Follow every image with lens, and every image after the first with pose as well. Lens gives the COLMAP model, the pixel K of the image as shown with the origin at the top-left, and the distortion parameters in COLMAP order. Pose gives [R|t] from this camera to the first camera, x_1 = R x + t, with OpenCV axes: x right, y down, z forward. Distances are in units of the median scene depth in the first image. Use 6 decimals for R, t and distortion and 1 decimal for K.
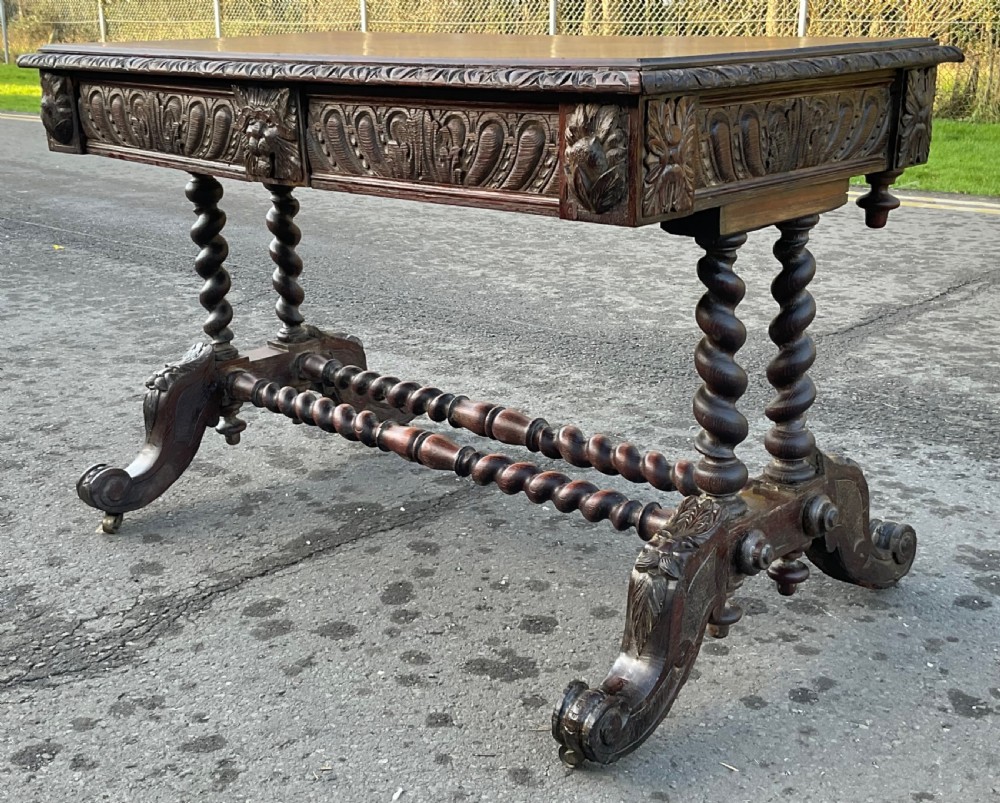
lens RADIAL K [[1245.7, 0, 528.9], [0, 1245.7, 376.0], [0, 0, 1]] dist [0.039539, 0.000000]
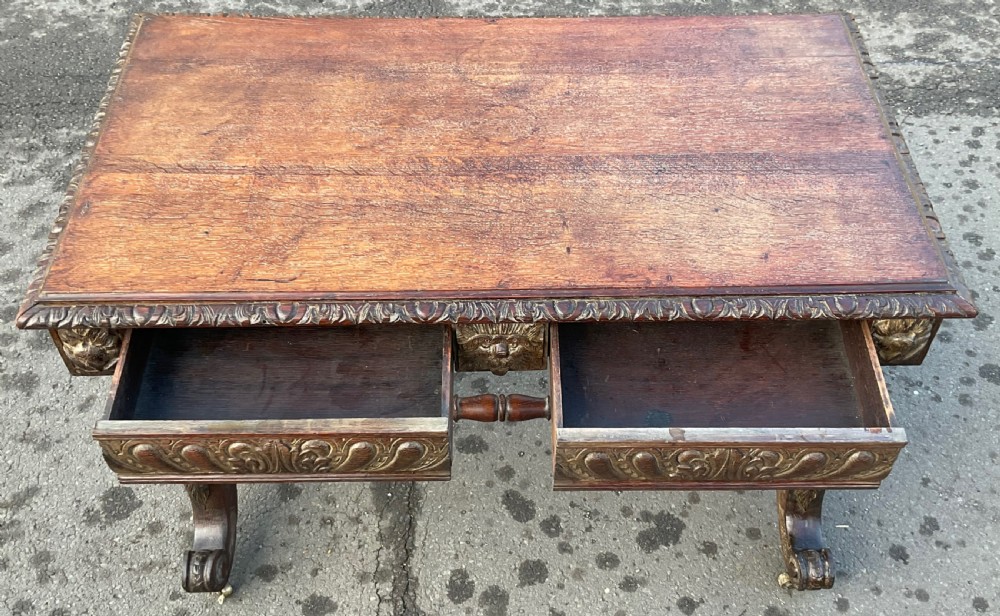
lens RADIAL K [[1023.2, 0, 507.5], [0, 1023.2, 251.0], [0, 0, 1]] dist [0.040834, 0.000000]
pose [[0.731399, -0.481571, 0.482850, -0.530136], [0.181301, 0.819876, 0.543078, -0.661590], [-0.657408, -0.309666, 0.686966, 0.380423]]
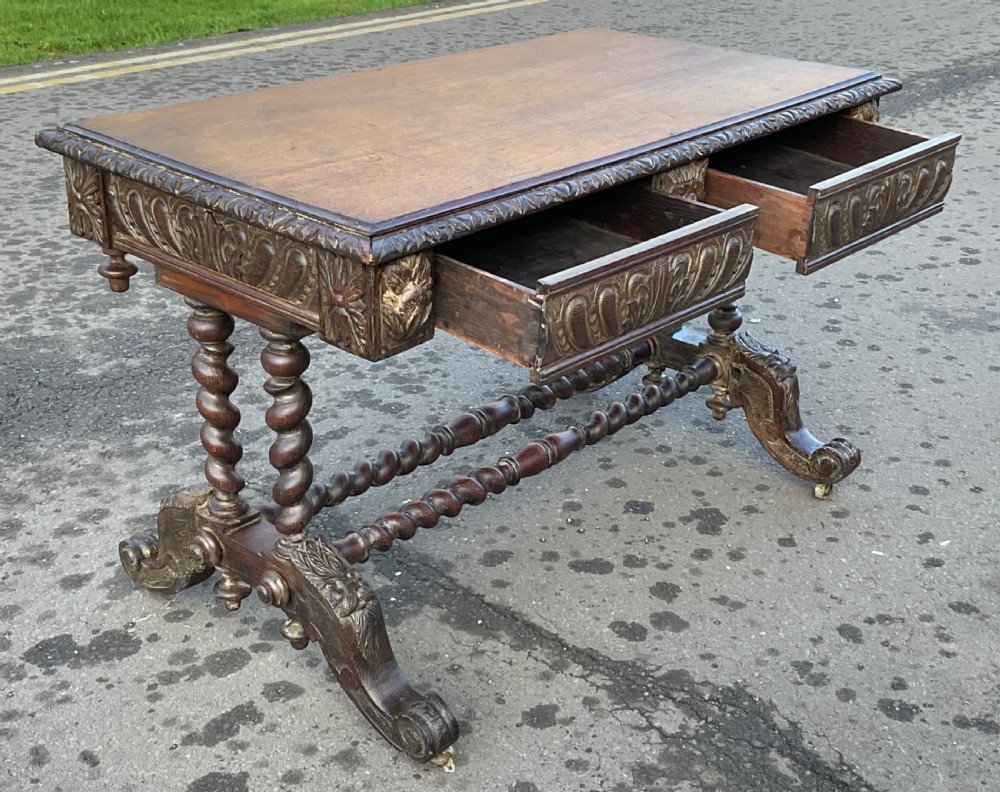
lens RADIAL K [[1355.5, 0, 491.0], [0, 1355.5, 328.2], [0, 0, 1]] dist [0.048796, 0.000000]
pose [[0.006412, -0.365055, 0.930964, -1.262635], [0.274049, 0.895981, 0.349450, -0.514824], [-0.961694, 0.252889, 0.105788, 0.957357]]
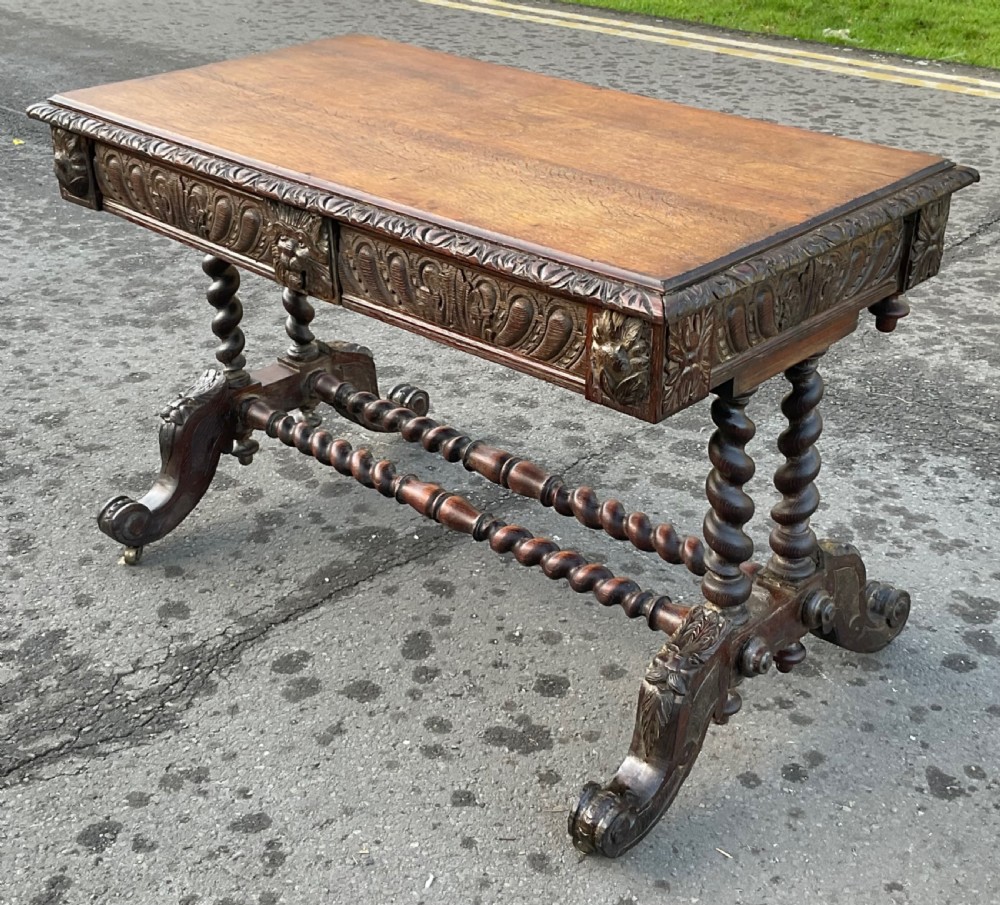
lens RADIAL K [[1403.5, 0, 546.5], [0, 1403.5, 399.4], [0, 0, 1]] dist [0.053835, 0.000000]
pose [[0.999702, 0.013204, 0.020522, -0.024829], [-0.016288, 0.987265, 0.158248, -0.233693], [-0.018171, -0.158535, 0.987186, -0.147642]]
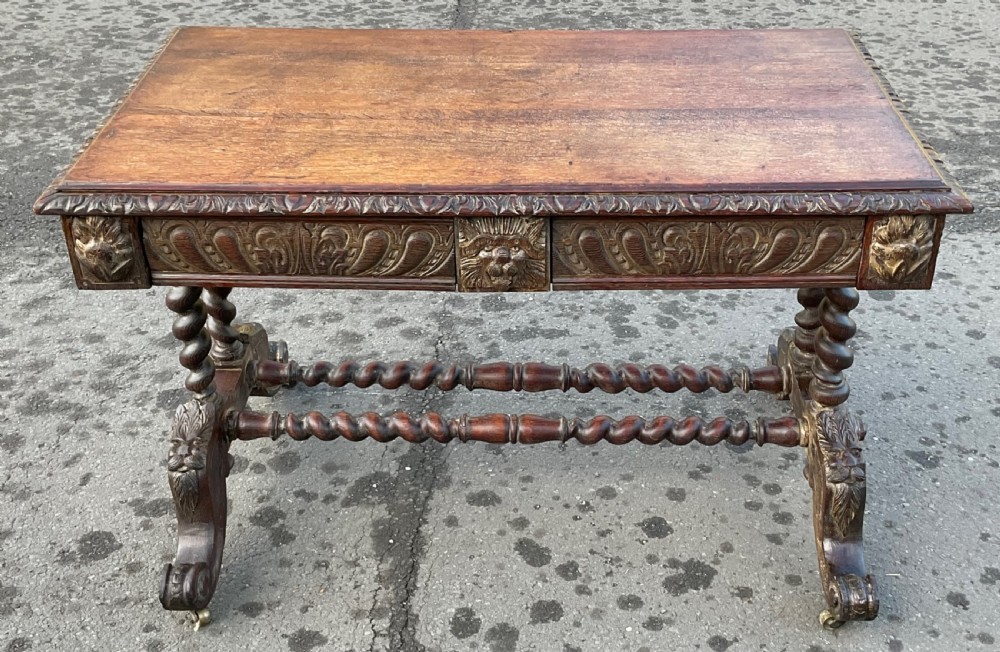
lens RADIAL K [[1166.2, 0, 524.8], [0, 1166.2, 247.4], [0, 0, 1]] dist [0.043893, 0.000000]
pose [[0.747677, -0.317249, 0.583381, -0.701903], [0.186168, 0.943411, 0.274439, -0.424990], [-0.637433, -0.096584, 0.764428, 0.202744]]
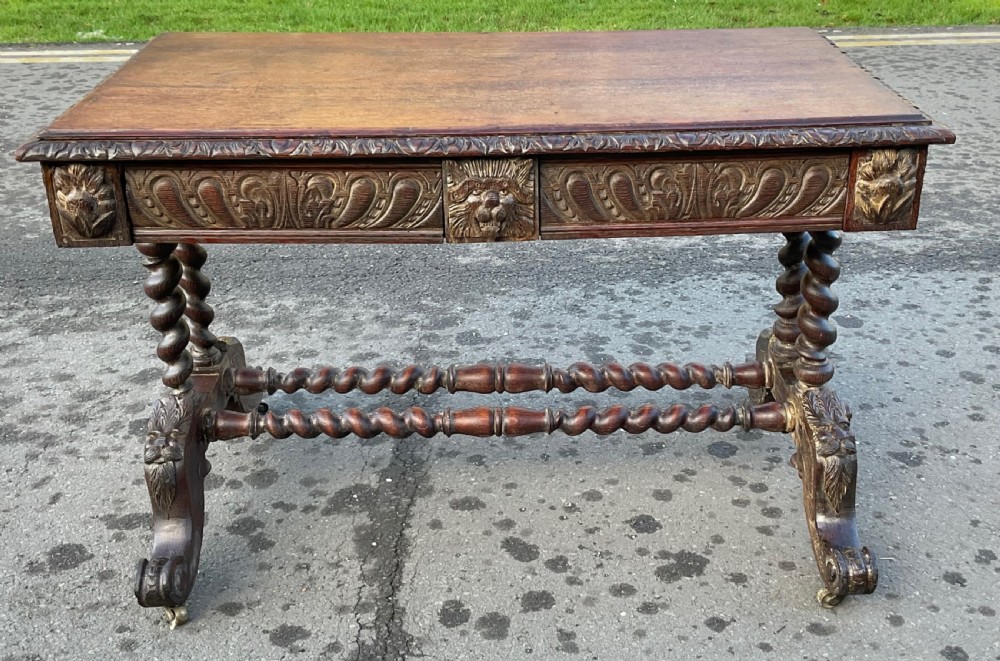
lens RADIAL K [[1133.0, 0, 518.2], [0, 1133.0, 275.9], [0, 0, 1]] dist [0.044112, 0.000000]
pose [[0.720343, -0.266996, 0.640172, -0.750074], [0.198187, 0.963696, 0.178921, -0.270765], [-0.664702, -0.002011, 0.747106, 0.236070]]
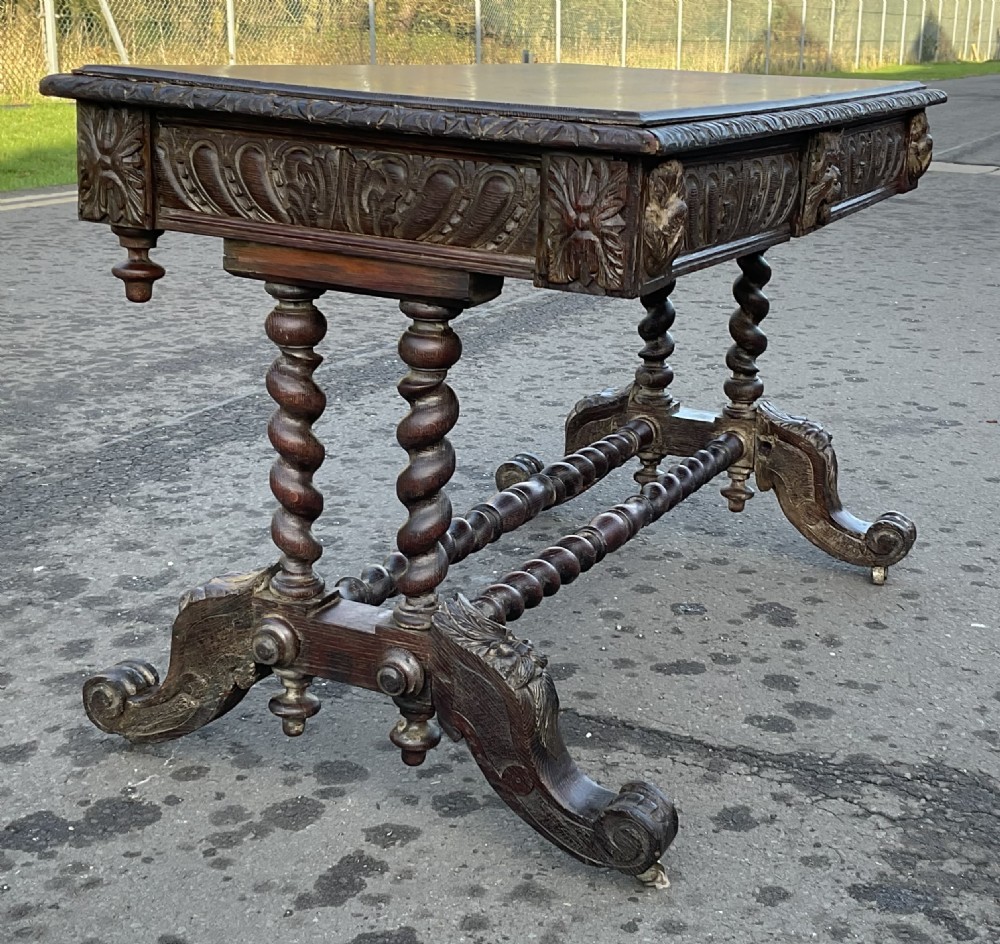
lens RADIAL K [[1558.3, 0, 513.7], [0, 1558.3, 408.2], [0, 0, 1]] dist [0.049653, 0.000000]
pose [[-0.284180, -0.232374, 0.930185, -1.167507], [0.239196, 0.922324, 0.303487, -0.407019], [-0.928454, 0.308741, -0.206523, 1.373107]]
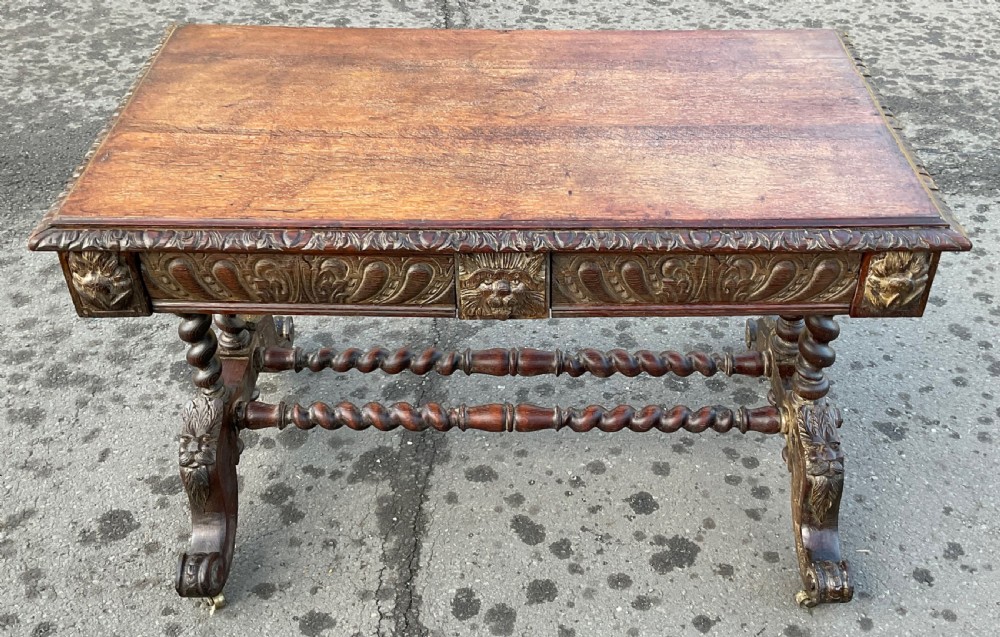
lens RADIAL K [[1028.0, 0, 530.2], [0, 1028.0, 263.3], [0, 0, 1]] dist [0.035496, 0.000000]
pose [[0.735356, -0.383433, 0.558777, -0.614077], [0.179432, 0.905277, 0.385068, -0.495543], [-0.653496, -0.182899, 0.734501, 0.304985]]
